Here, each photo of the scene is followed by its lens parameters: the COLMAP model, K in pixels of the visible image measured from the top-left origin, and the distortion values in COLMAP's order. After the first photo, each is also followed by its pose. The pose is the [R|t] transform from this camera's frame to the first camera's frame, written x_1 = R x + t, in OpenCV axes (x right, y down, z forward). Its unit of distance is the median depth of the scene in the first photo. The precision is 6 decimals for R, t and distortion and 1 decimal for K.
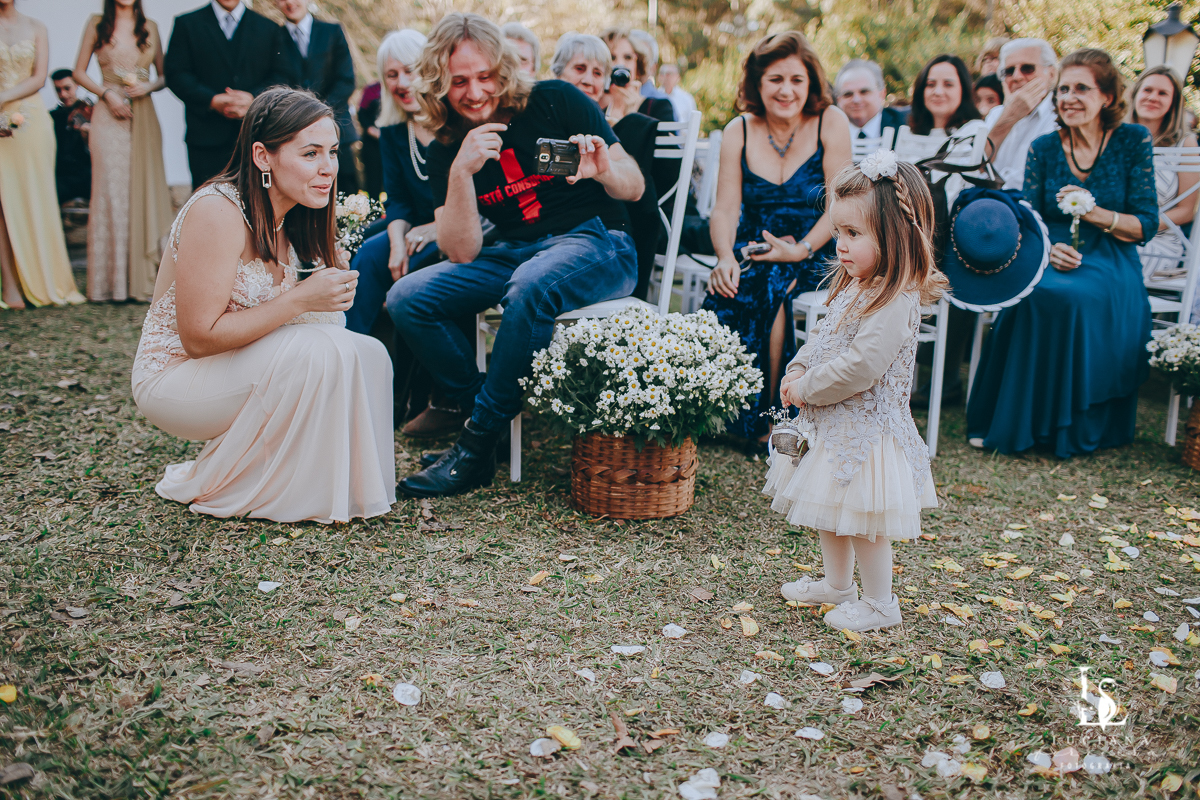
lens RADIAL K [[1159.5, 0, 603.1], [0, 1159.5, 396.9], [0, 0, 1]] dist [-0.093664, 0.096152]
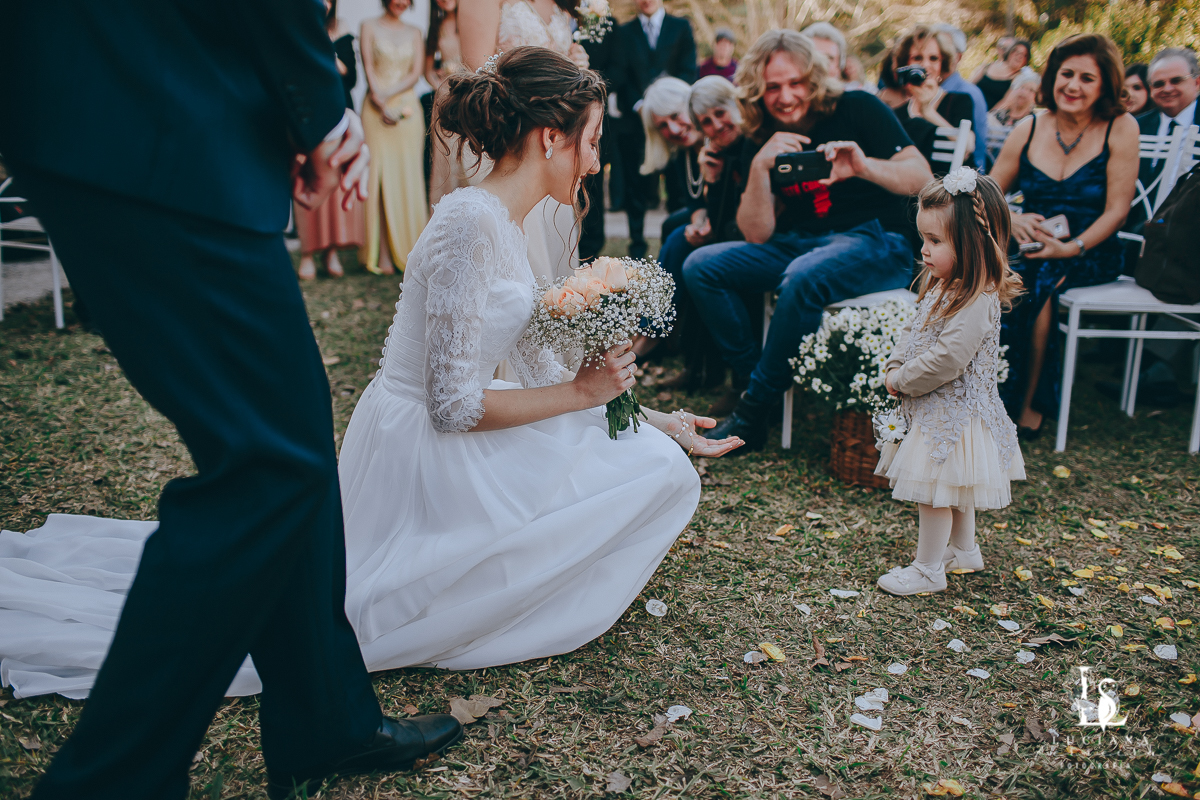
lens RADIAL K [[1159.5, 0, 603.1], [0, 1159.5, 396.9], [0, 0, 1]] dist [-0.093664, 0.096152]
pose [[0.957803, 0.055414, -0.282032, 0.084202], [-0.046590, 0.998195, 0.037903, -0.014338], [0.283623, -0.023163, 0.958656, -0.165921]]
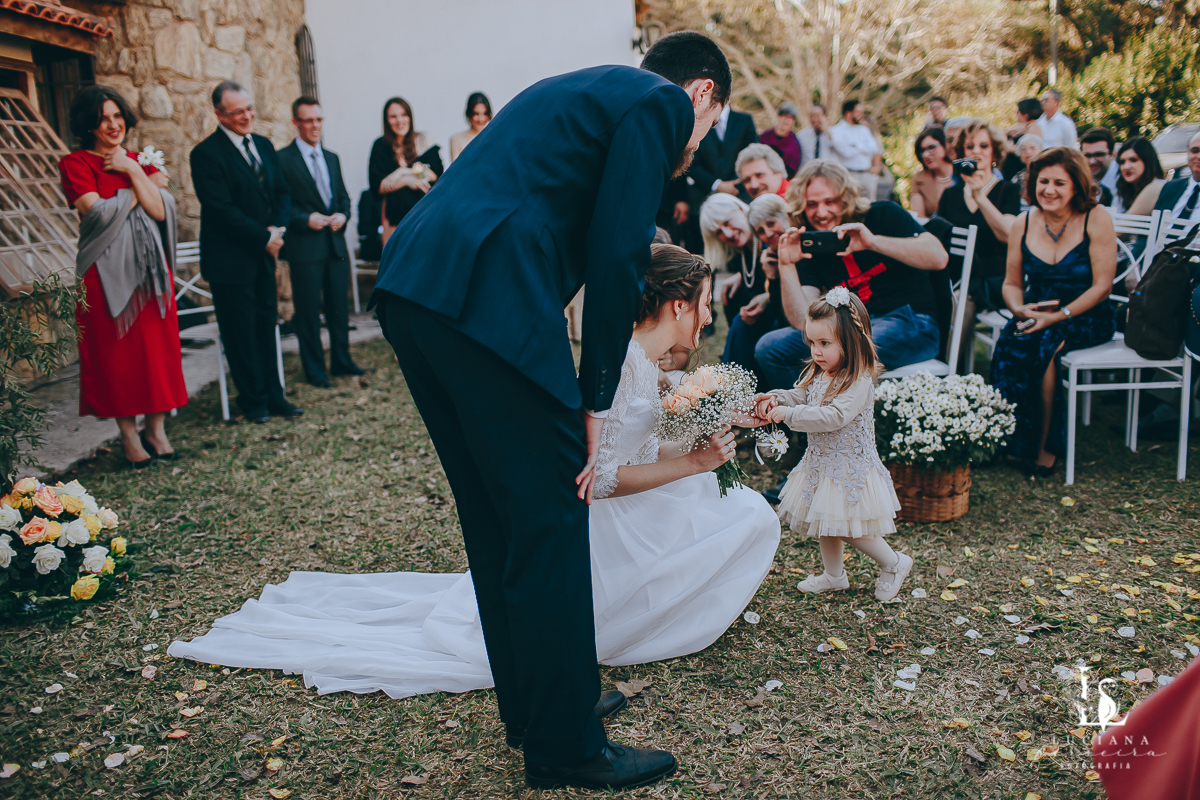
lens RADIAL K [[1159.5, 0, 603.1], [0, 1159.5, 396.9], [0, 0, 1]] dist [-0.093664, 0.096152]
pose [[0.941576, -0.006693, -0.336733, 0.146197], [0.006728, 0.999977, -0.001062, -0.053808], [0.336732, -0.001266, 0.941600, -0.508505]]
